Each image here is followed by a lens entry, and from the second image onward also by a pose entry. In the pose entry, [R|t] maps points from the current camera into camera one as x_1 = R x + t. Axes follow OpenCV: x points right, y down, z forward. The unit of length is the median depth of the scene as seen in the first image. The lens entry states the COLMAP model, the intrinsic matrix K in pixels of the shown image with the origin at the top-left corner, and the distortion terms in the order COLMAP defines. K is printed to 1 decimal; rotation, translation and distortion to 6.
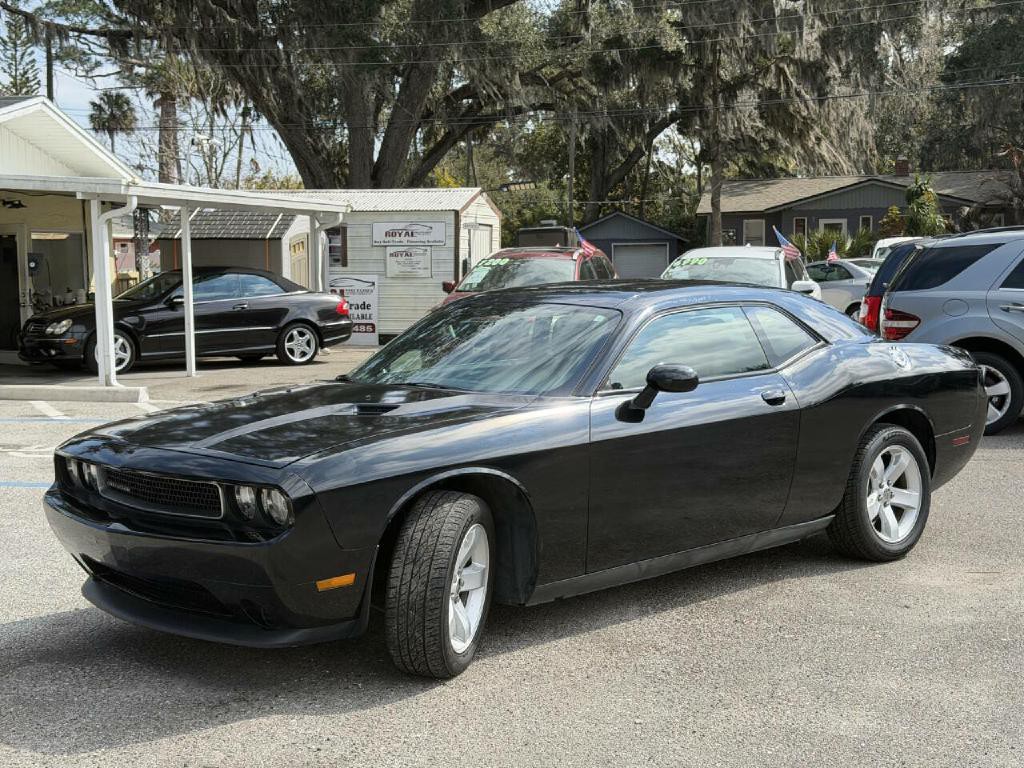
lens RADIAL K [[1457.5, 0, 512.0], [0, 1457.5, 384.0], [0, 0, 1]] dist [0.184485, -0.356934]
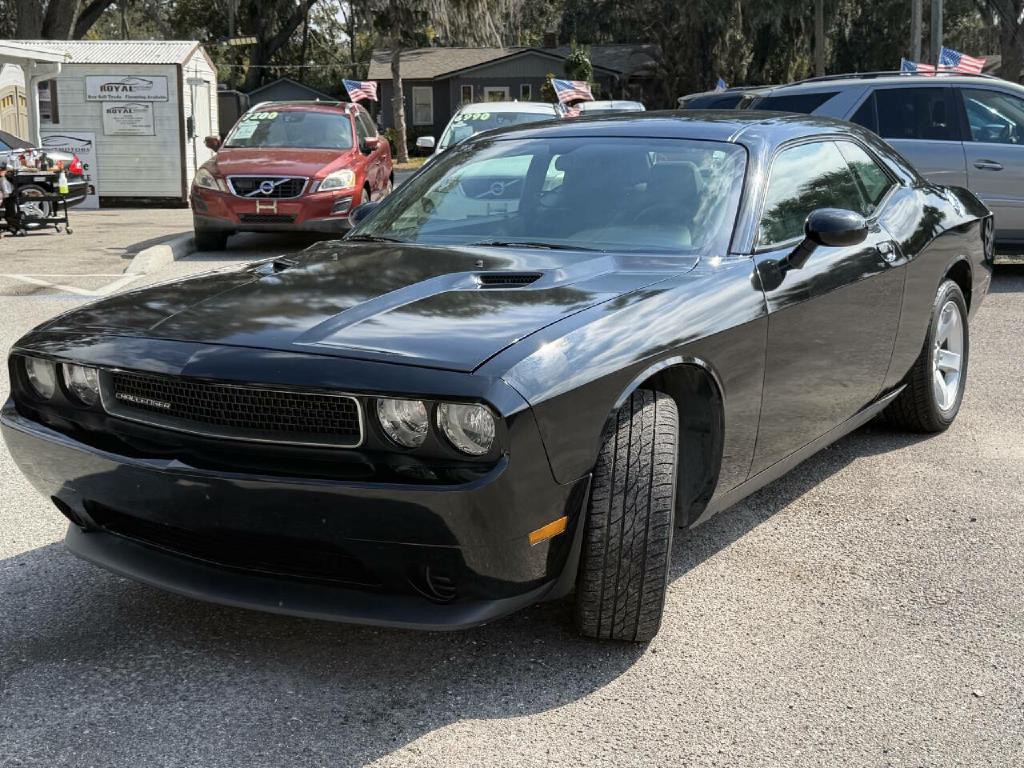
lens RADIAL K [[1329.8, 0, 508.4], [0, 1329.8, 384.5], [0, 0, 1]] dist [0.218363, -0.535303]
pose [[0.968398, -0.046635, 0.245009, -0.061295], [0.021066, 0.994147, 0.105962, -0.000226], [-0.248517, -0.097452, 0.963713, 0.085133]]
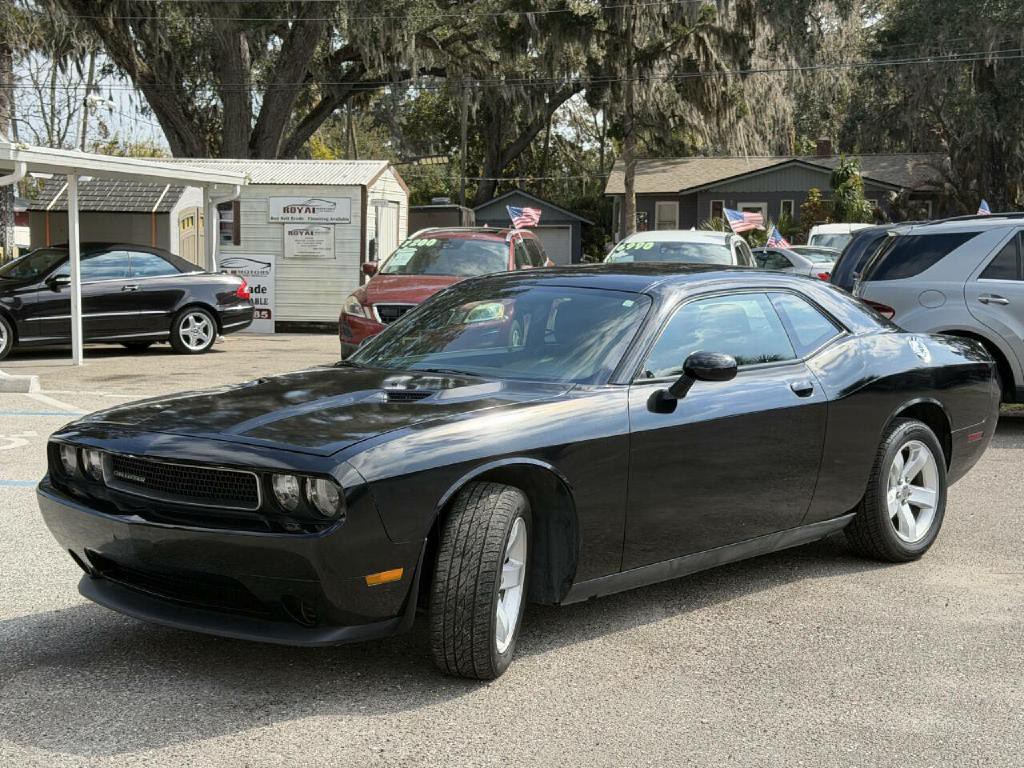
lens RADIAL K [[1617.9, 0, 512.0], [0, 1617.9, 384.0], [0, 0, 1]] dist [0.162549, -0.192711]
pose [[0.996944, 0.009022, 0.077591, -0.025532], [-0.009212, 0.999955, 0.002093, 0.001574], [-0.077569, -0.002802, 0.996983, -0.011157]]
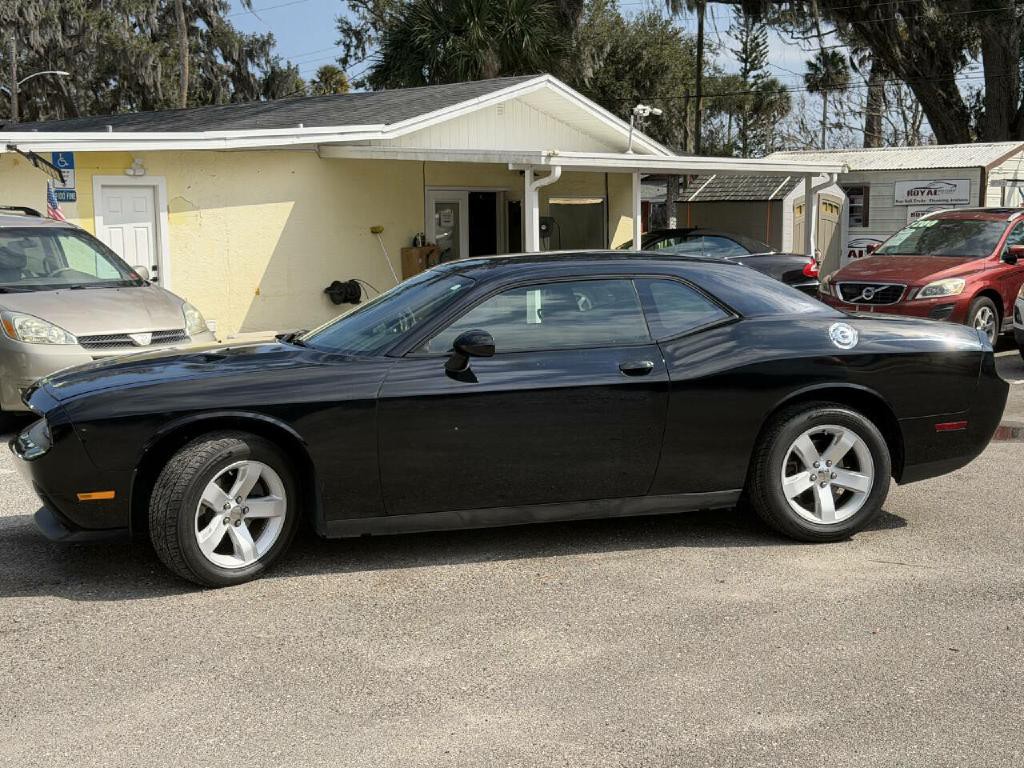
lens RADIAL K [[1457.5, 0, 512.0], [0, 1457.5, 384.0], [0, 0, 1]] dist [0.184485, -0.356934]
pose [[0.882688, 0.053860, -0.466864, 0.161393], [-0.040315, 0.998427, 0.038962, -0.004458], [0.468228, -0.015570, 0.883471, 0.014690]]
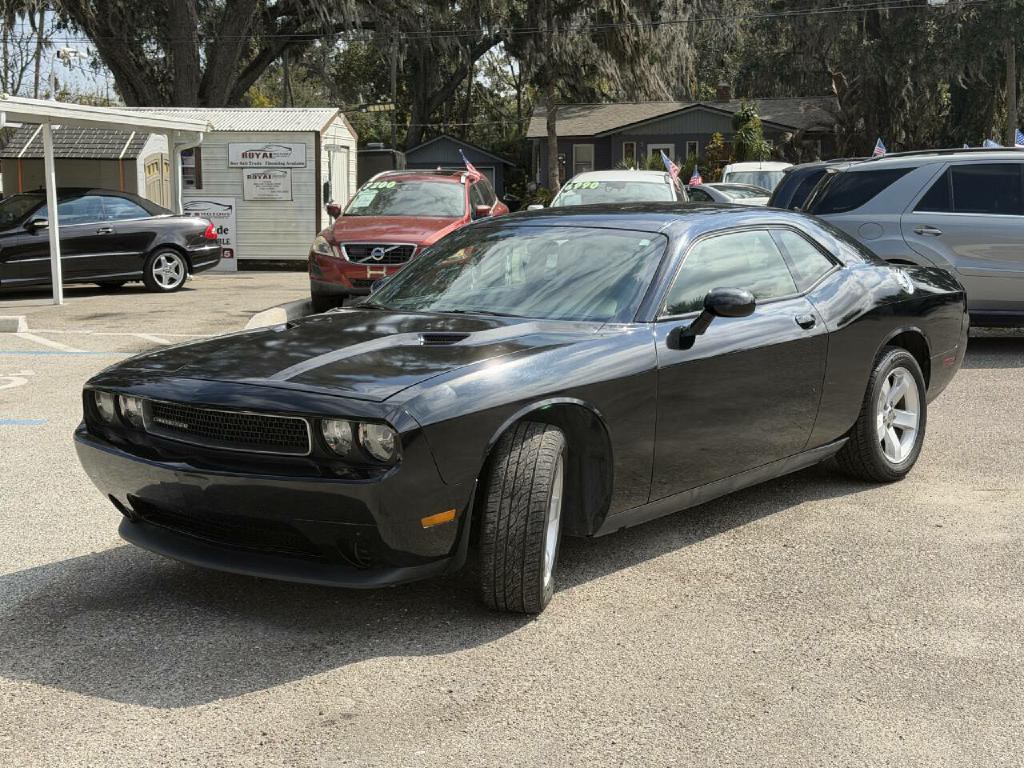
lens RADIAL K [[1457.5, 0, 512.0], [0, 1457.5, 384.0], [0, 0, 1]] dist [0.184485, -0.356934]
pose [[0.991625, -0.015283, 0.128244, -0.041019], [0.008716, 0.998629, 0.051614, -0.000440], [-0.128857, -0.050064, 0.990399, 0.010286]]
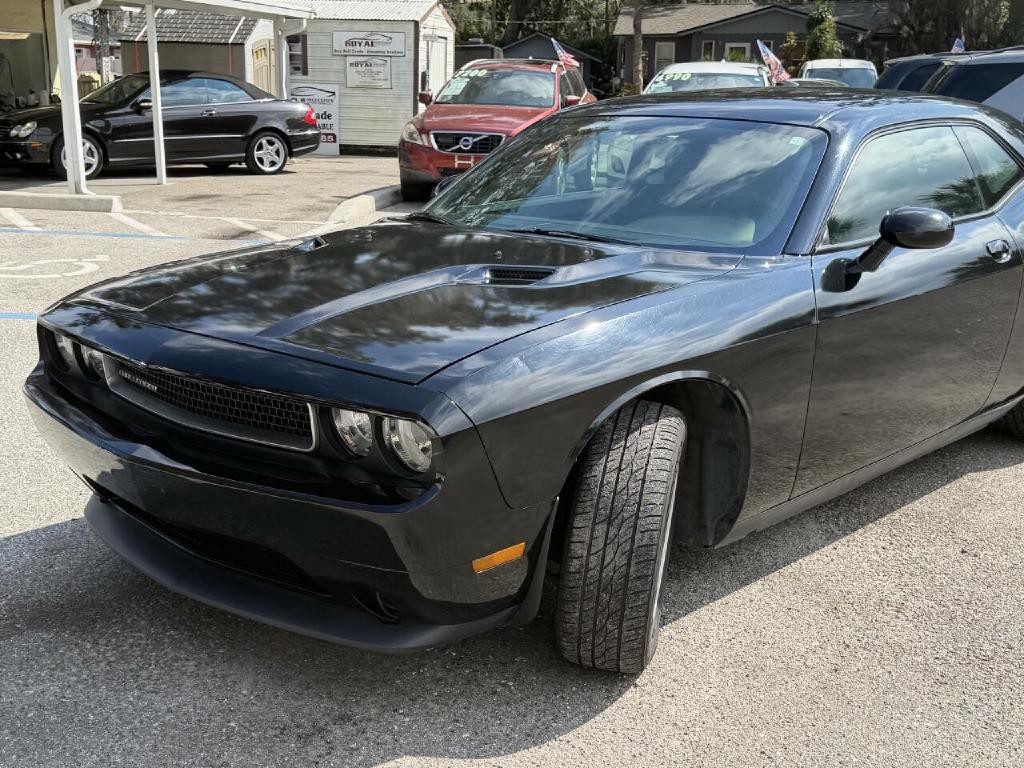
lens RADIAL K [[1247.0, 0, 512.0], [0, 1247.0, 384.0], [0, 0, 1]] dist [0.200764, -0.484943]
pose [[0.997680, 0.007128, 0.067697, -0.032182], [-0.017413, 0.988138, 0.152579, -0.005073], [-0.065806, -0.153403, 0.985970, 0.099413]]
